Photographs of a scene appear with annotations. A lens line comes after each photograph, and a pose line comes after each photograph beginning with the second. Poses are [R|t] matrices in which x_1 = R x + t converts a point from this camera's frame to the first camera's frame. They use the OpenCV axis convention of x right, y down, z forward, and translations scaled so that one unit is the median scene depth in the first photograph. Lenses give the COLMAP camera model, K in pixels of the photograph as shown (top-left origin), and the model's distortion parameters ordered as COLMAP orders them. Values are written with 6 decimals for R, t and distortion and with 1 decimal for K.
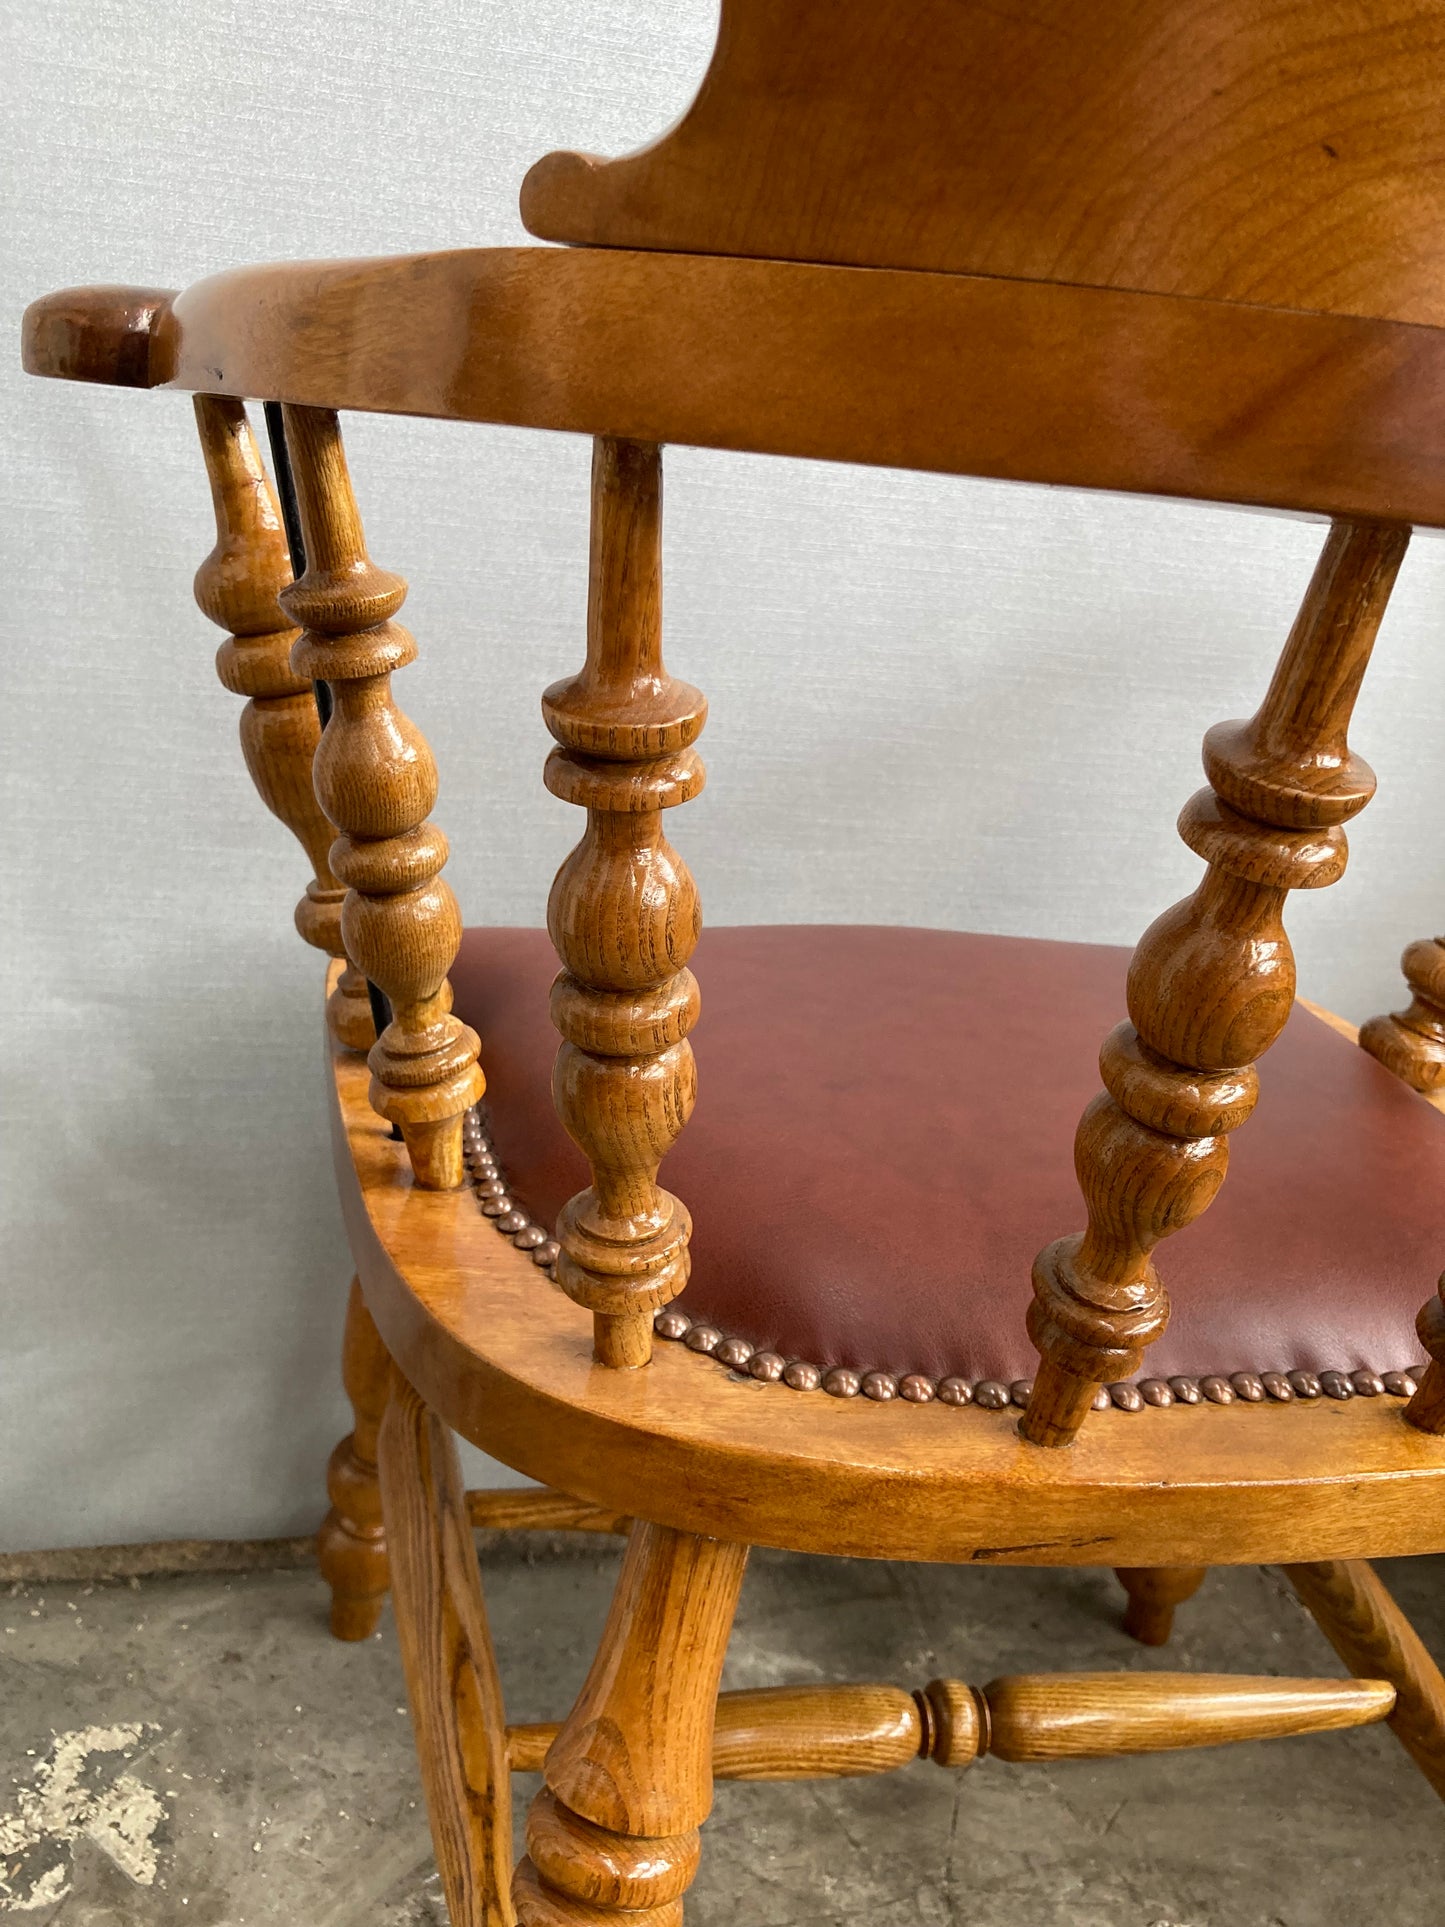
lens RADIAL K [[1604.3, 0, 726.9], [0, 1604.3, 955.2], [0, 0, 1]] dist [0.009056, -0.000587]
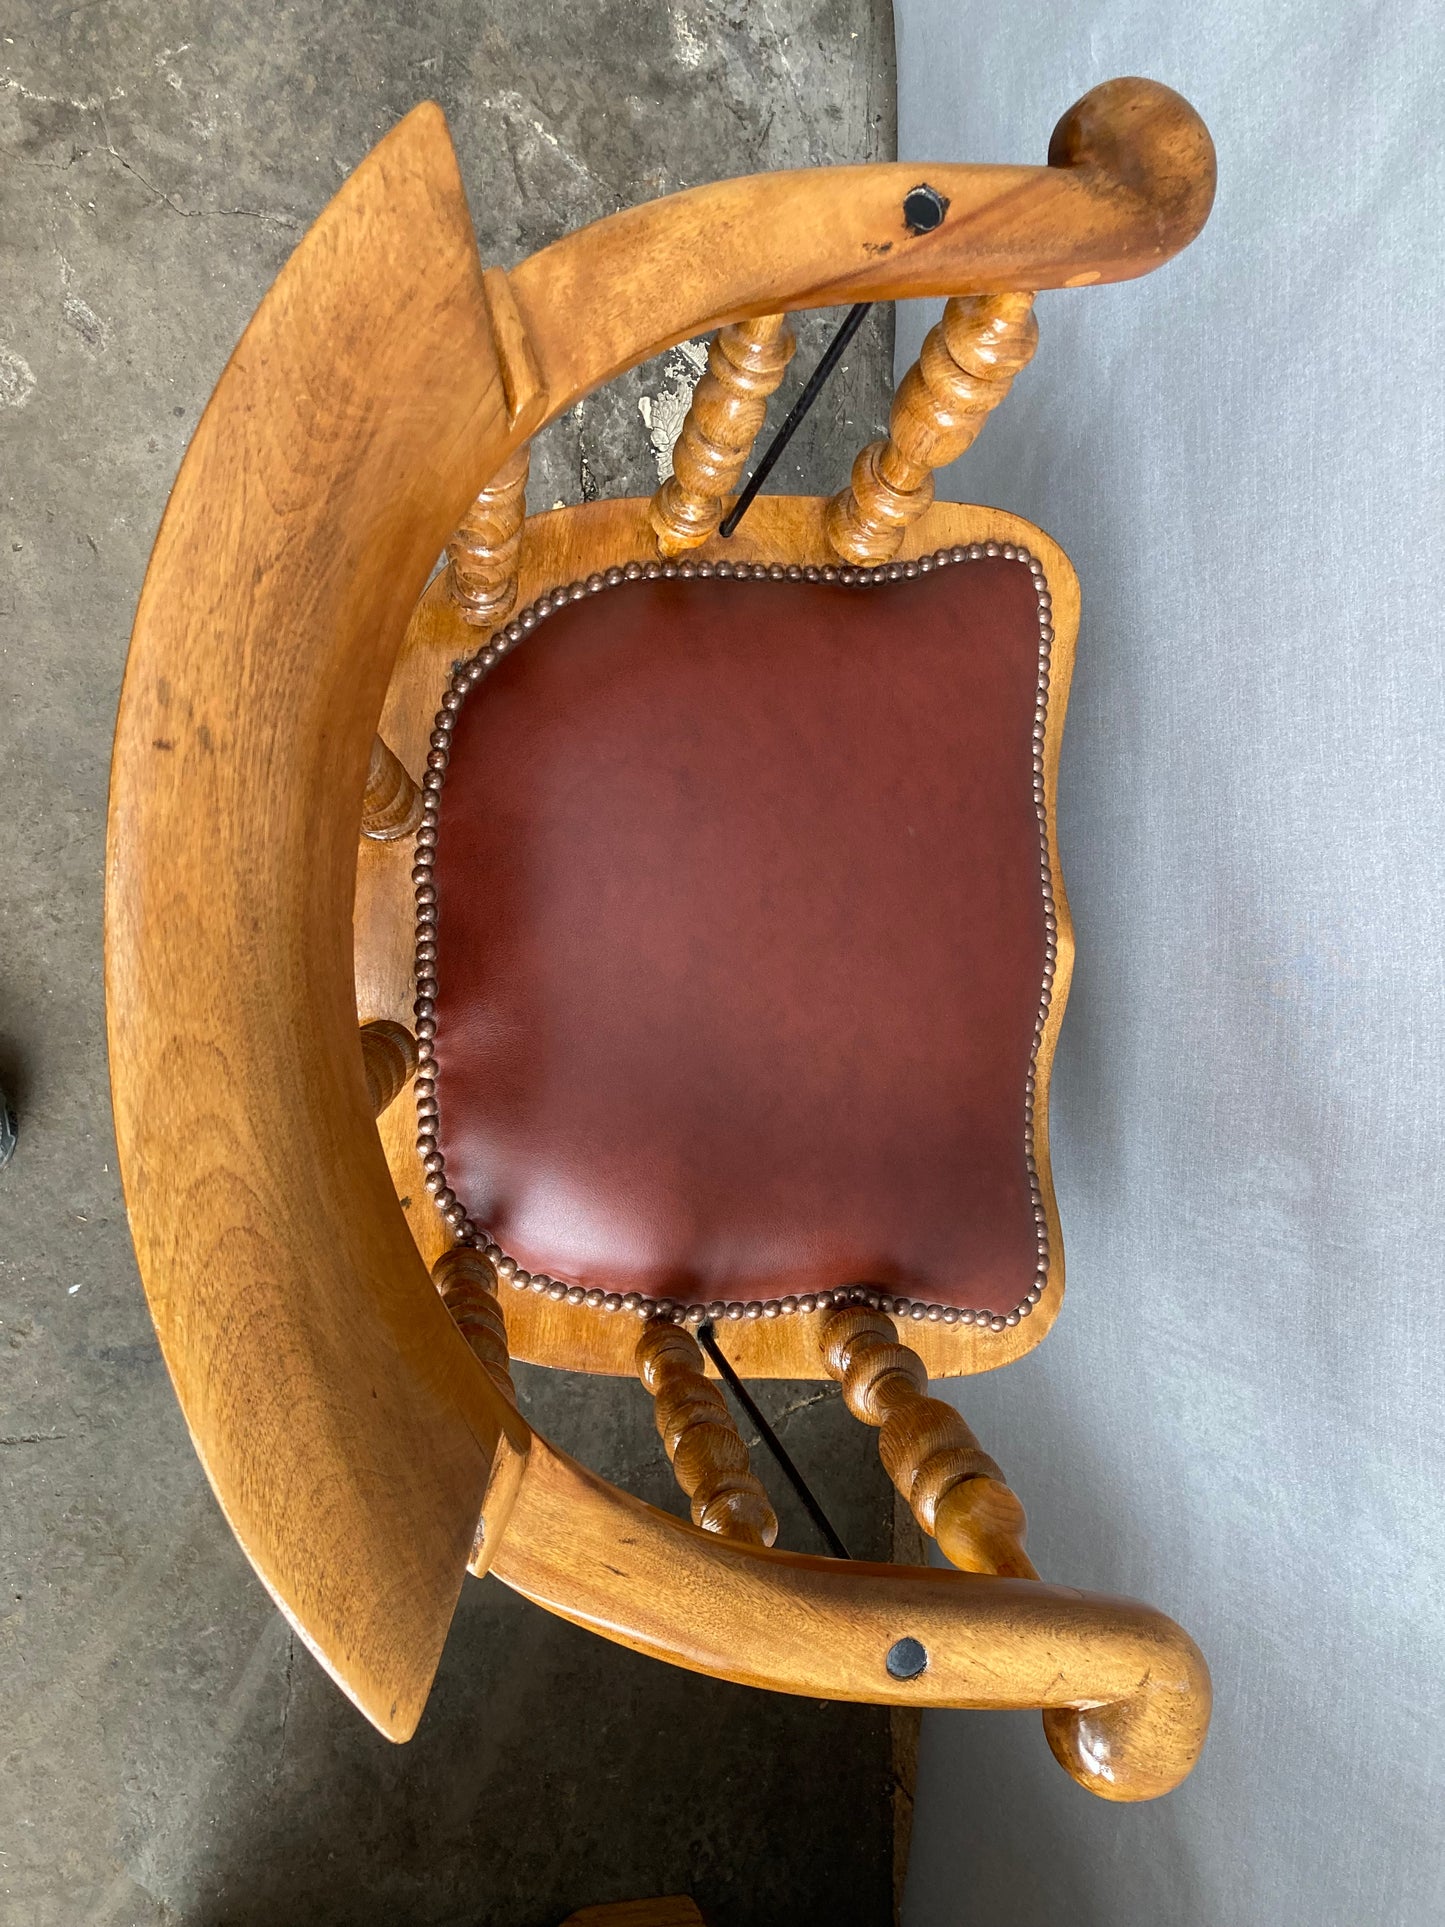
lens RADIAL K [[1604.3, 0, 735.1], [0, 1604.3, 946.3], [0, 0, 1]] dist [0.009056, -0.000587]
pose [[-0.173886, 0.964017, -0.201085, 0.357027], [-0.617724, 0.052249, 0.784657, -0.777503], [0.766929, 0.260656, 0.586411, 0.125871]]
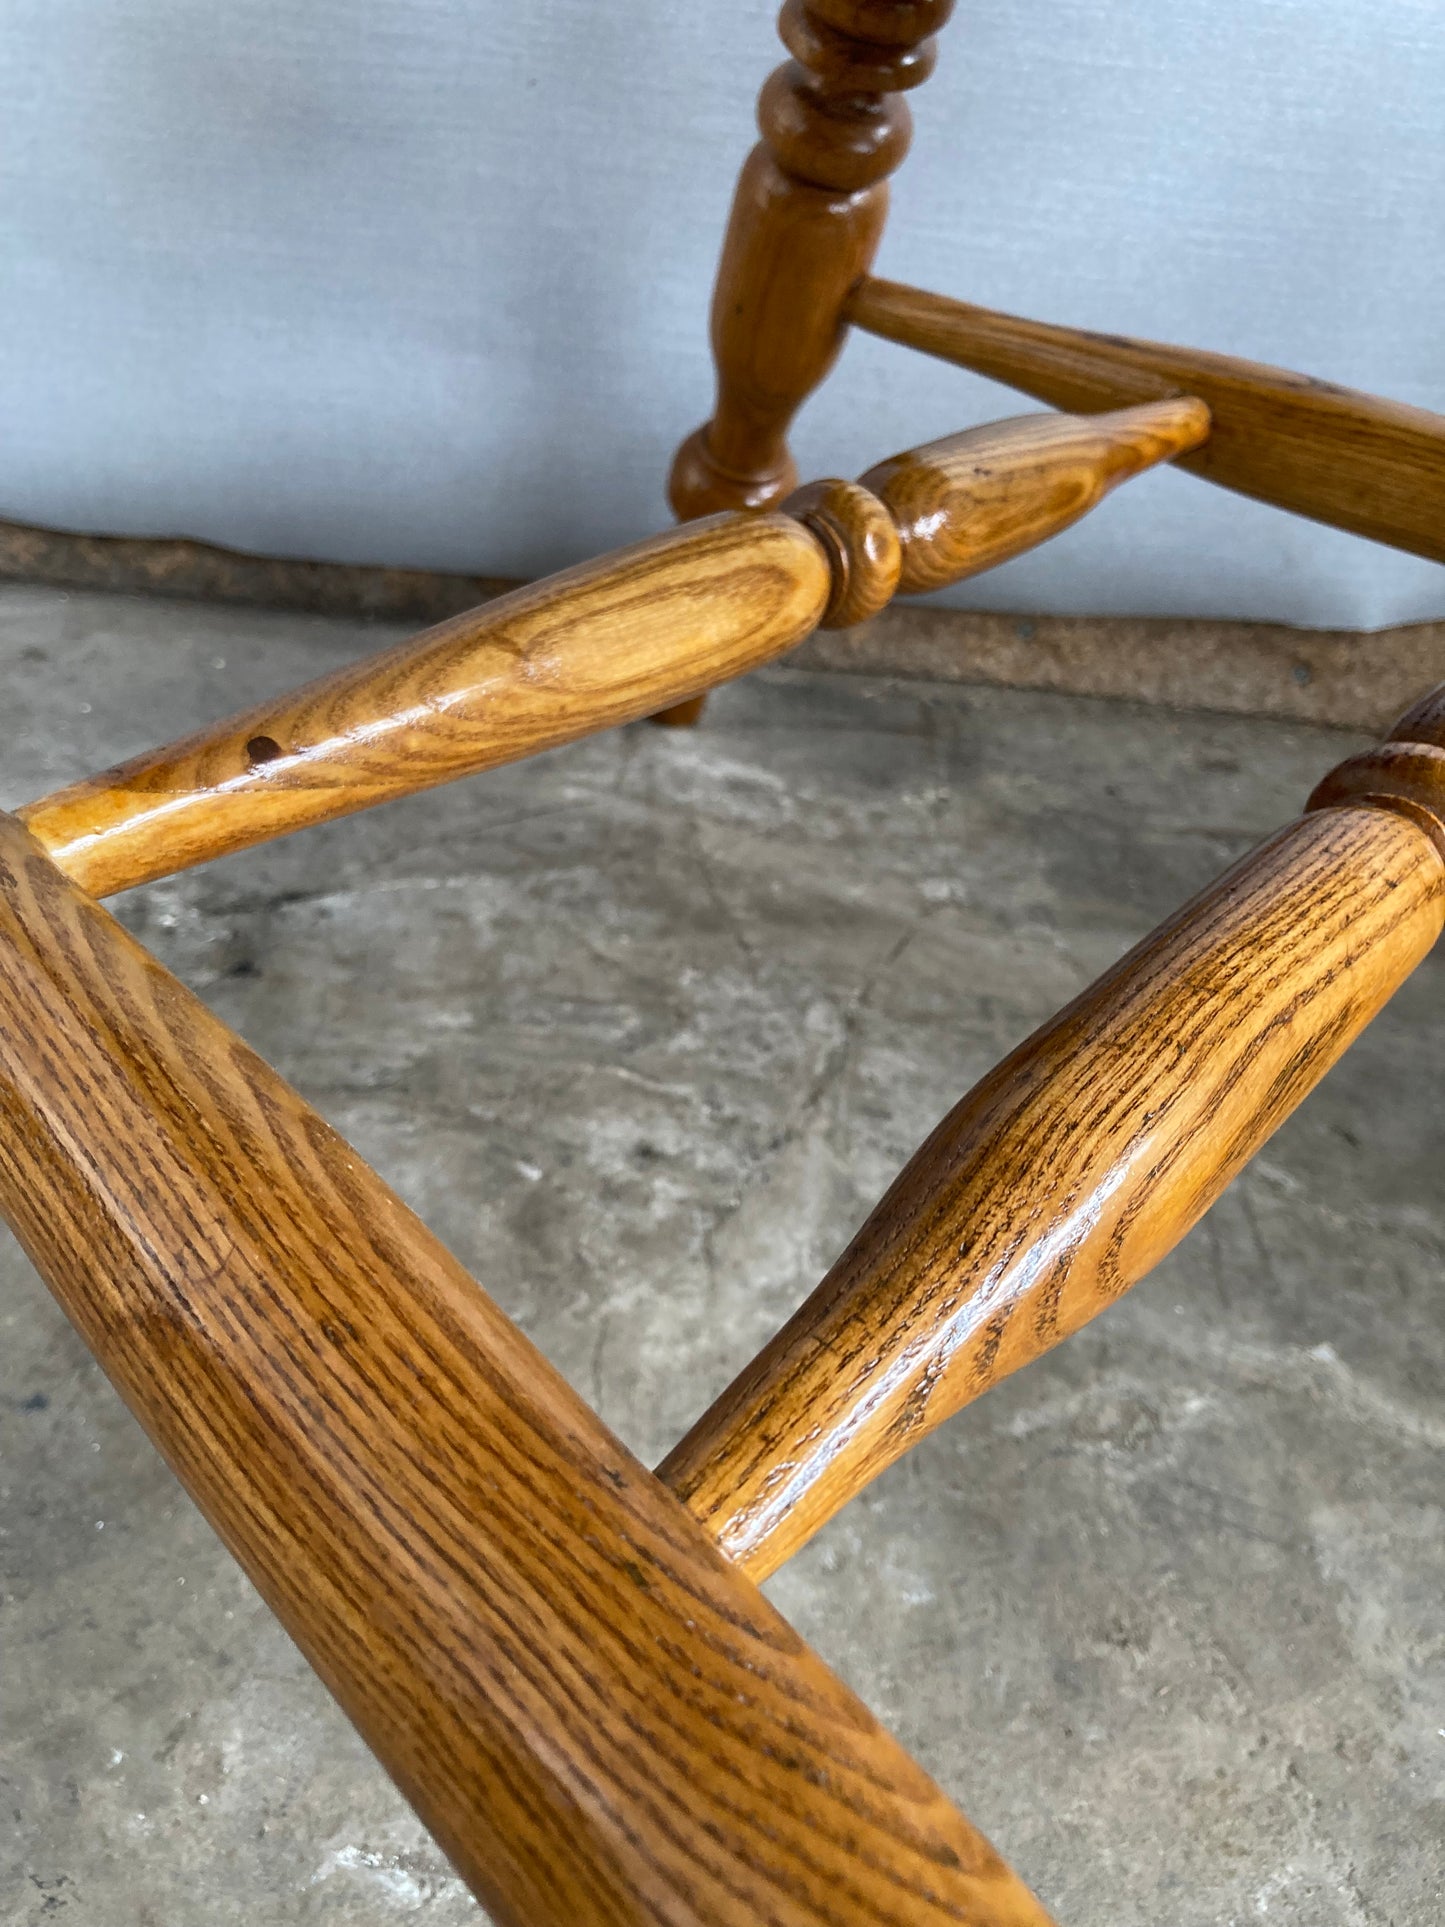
lens RADIAL K [[1604.3, 0, 705.5], [0, 1604.3, 965.8], [0, 0, 1]] dist [0.009056, -0.000587]
pose [[0.968170, 0.137887, -0.208889, 0.217355], [-0.068471, 0.948644, 0.308846, 0.349762], [0.240747, -0.284712, 0.927890, 0.339208]]
